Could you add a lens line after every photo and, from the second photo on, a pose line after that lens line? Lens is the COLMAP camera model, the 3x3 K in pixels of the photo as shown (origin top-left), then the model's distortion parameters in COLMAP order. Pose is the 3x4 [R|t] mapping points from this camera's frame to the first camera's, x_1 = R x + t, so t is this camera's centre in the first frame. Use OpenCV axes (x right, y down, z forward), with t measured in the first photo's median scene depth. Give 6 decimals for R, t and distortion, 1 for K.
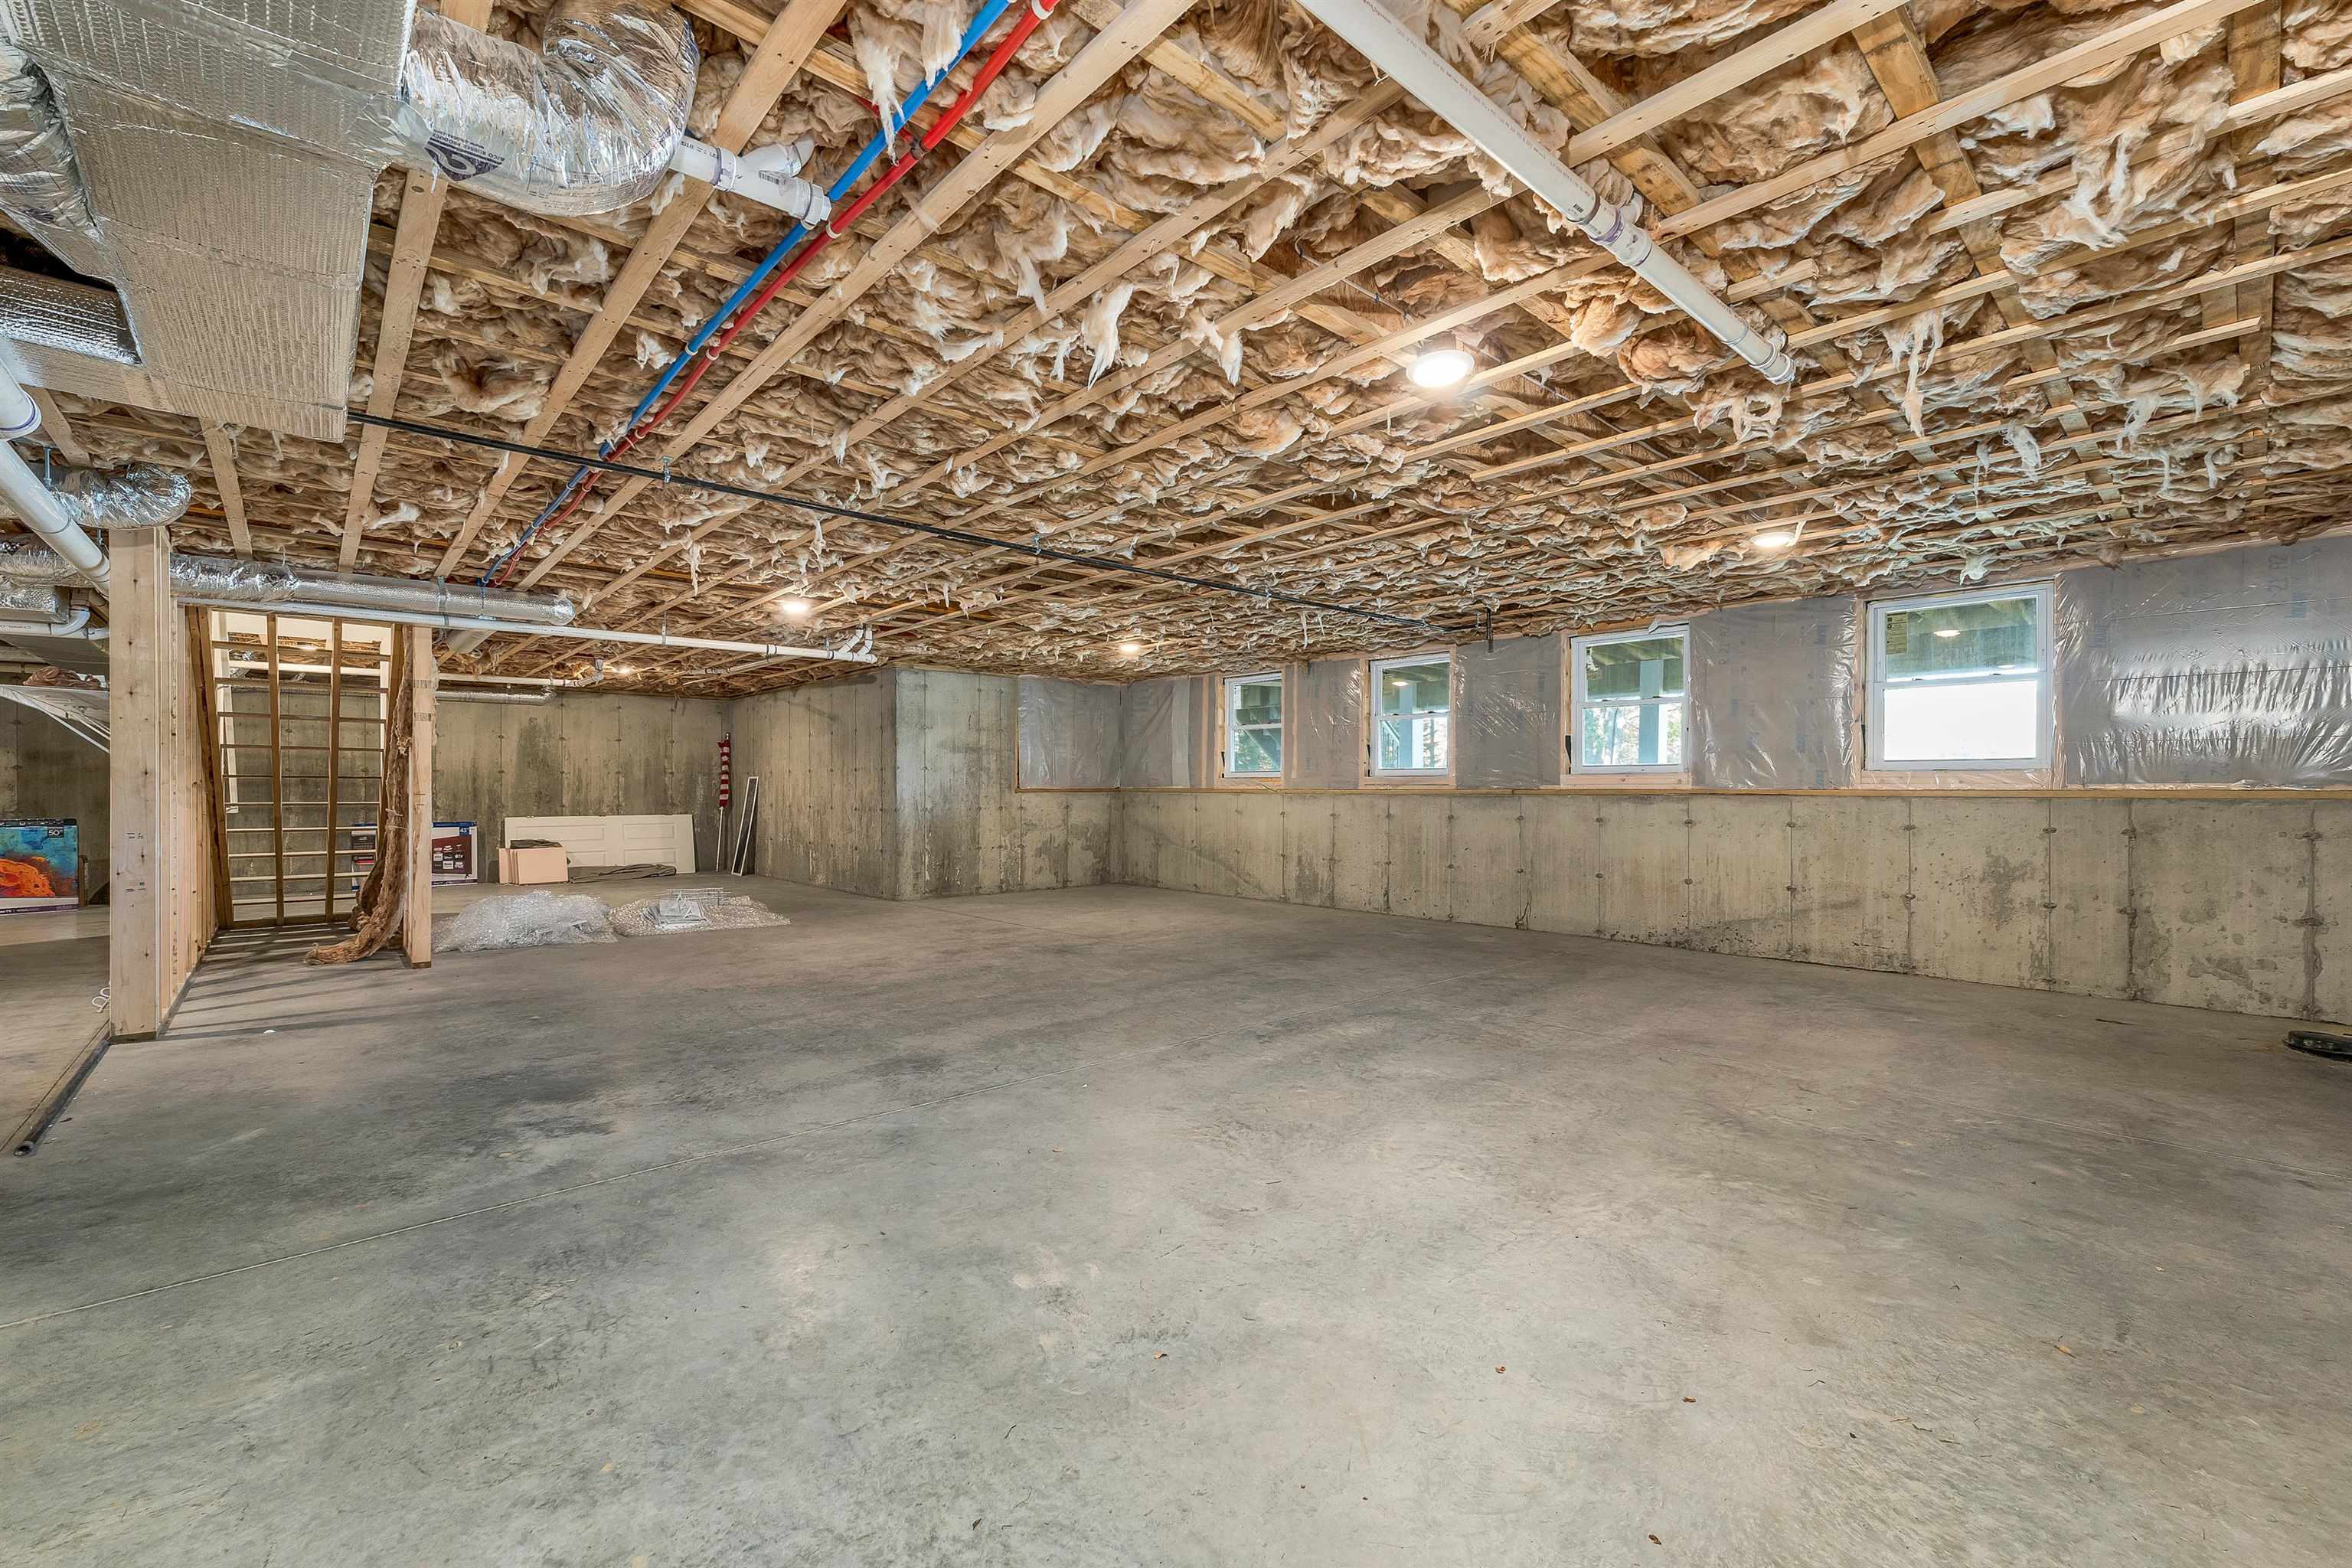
lens RADIAL K [[972.6, 0, 1176.0], [0, 972.6, 784.0], [0, 0, 1]] dist [0.000872, 0.000047]
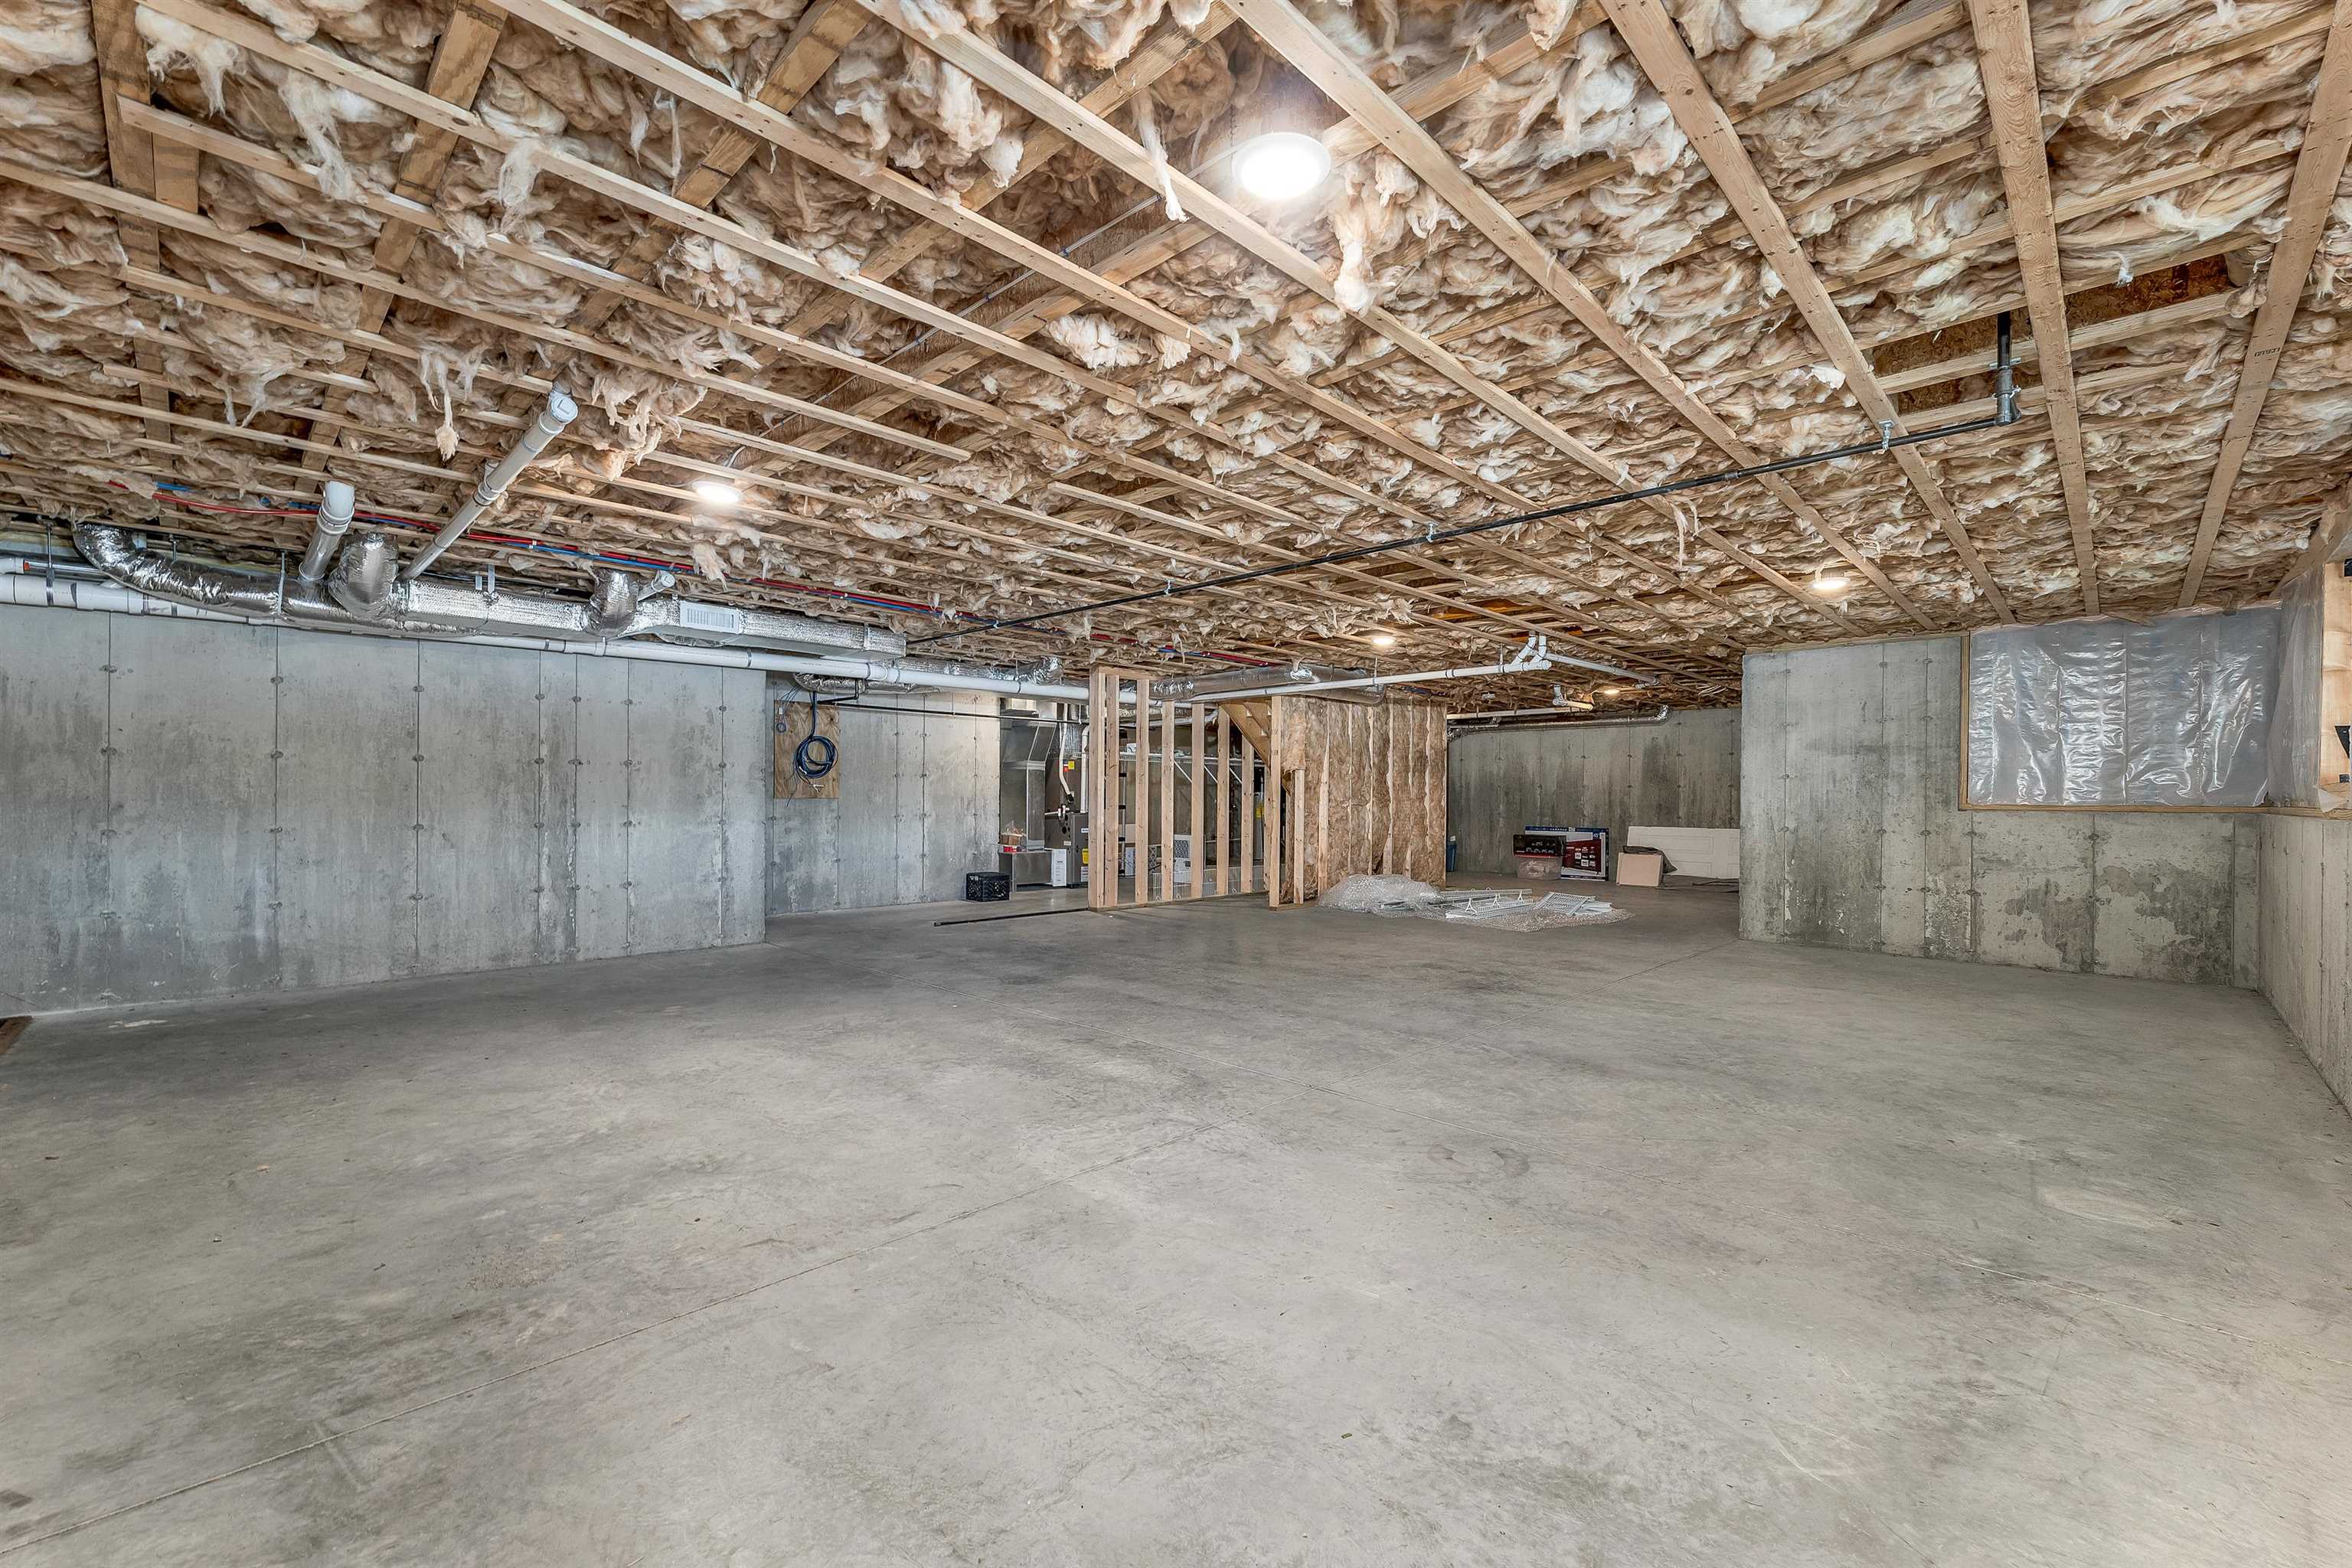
lens RADIAL K [[972.6, 0, 1176.0], [0, 972.6, 784.0], [0, 0, 1]] dist [0.000872, 0.000047]
pose [[0.056569, -0.012155, -0.998325, 1.301563], [-0.004399, 0.999913, -0.012423, 0.003891], [0.998389, 0.005095, 0.056511, 1.207000]]
